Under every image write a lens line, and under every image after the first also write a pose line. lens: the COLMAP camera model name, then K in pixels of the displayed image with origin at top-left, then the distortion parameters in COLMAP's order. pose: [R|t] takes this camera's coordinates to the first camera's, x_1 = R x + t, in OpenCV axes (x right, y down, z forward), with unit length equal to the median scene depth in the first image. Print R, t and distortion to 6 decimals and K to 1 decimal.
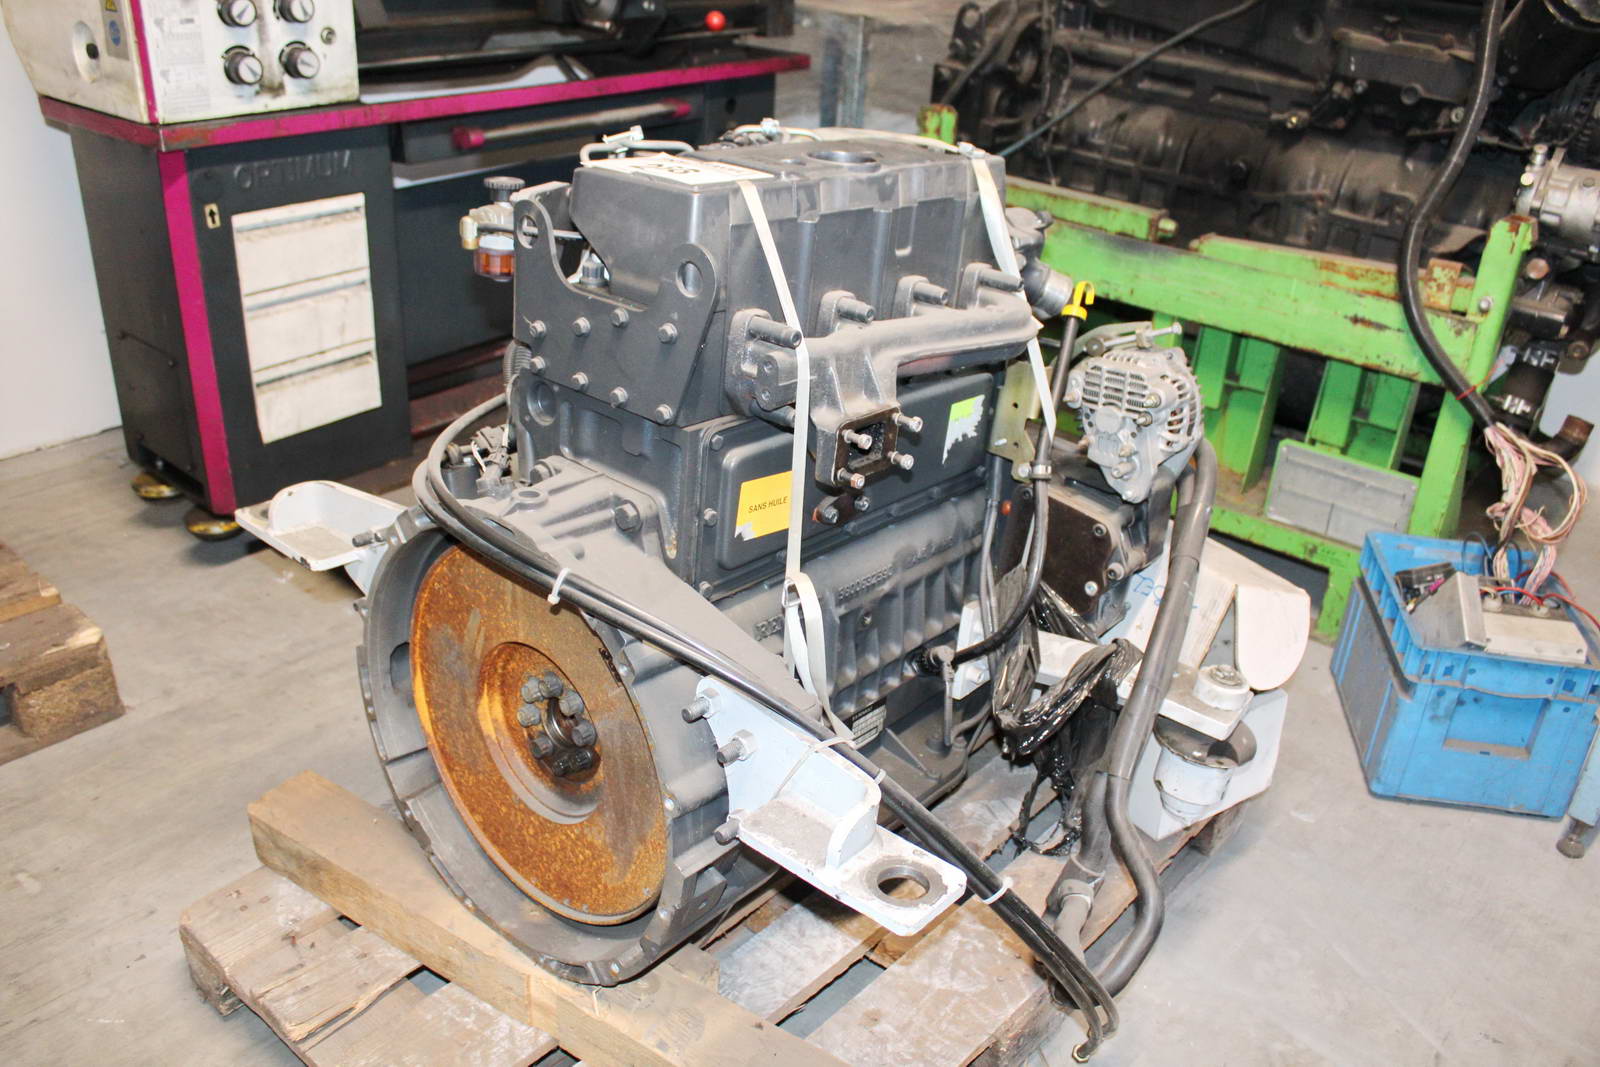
lens RADIAL K [[1355.2, 0, 800.0], [0, 1355.2, 533.5], [0, 0, 1]] dist [-0.153323, 0.110763]
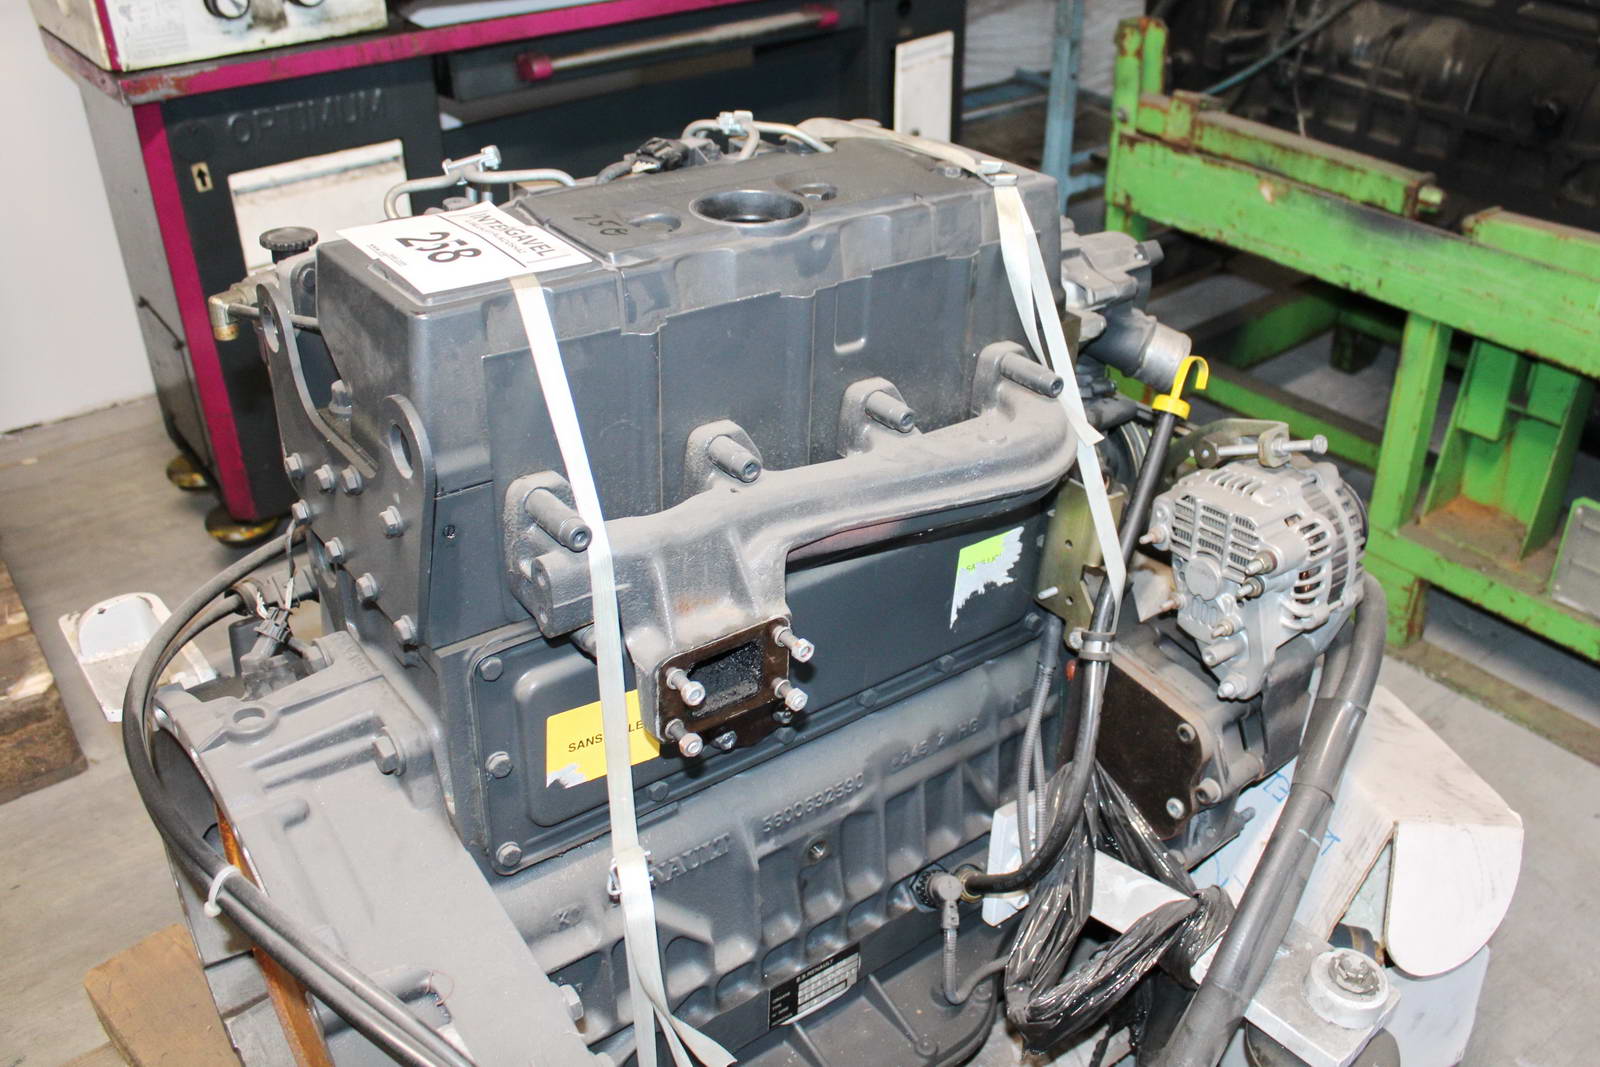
lens RADIAL K [[1478.4, 0, 843.5], [0, 1478.4, 505.8], [0, 0, 1]] dist [-0.152892, 0.118269]
pose [[0.980786, 0.053566, -0.187588, 0.183161], [-0.042574, 0.997159, 0.062147, -0.152263], [0.190384, -0.052967, 0.980280, 0.250845]]
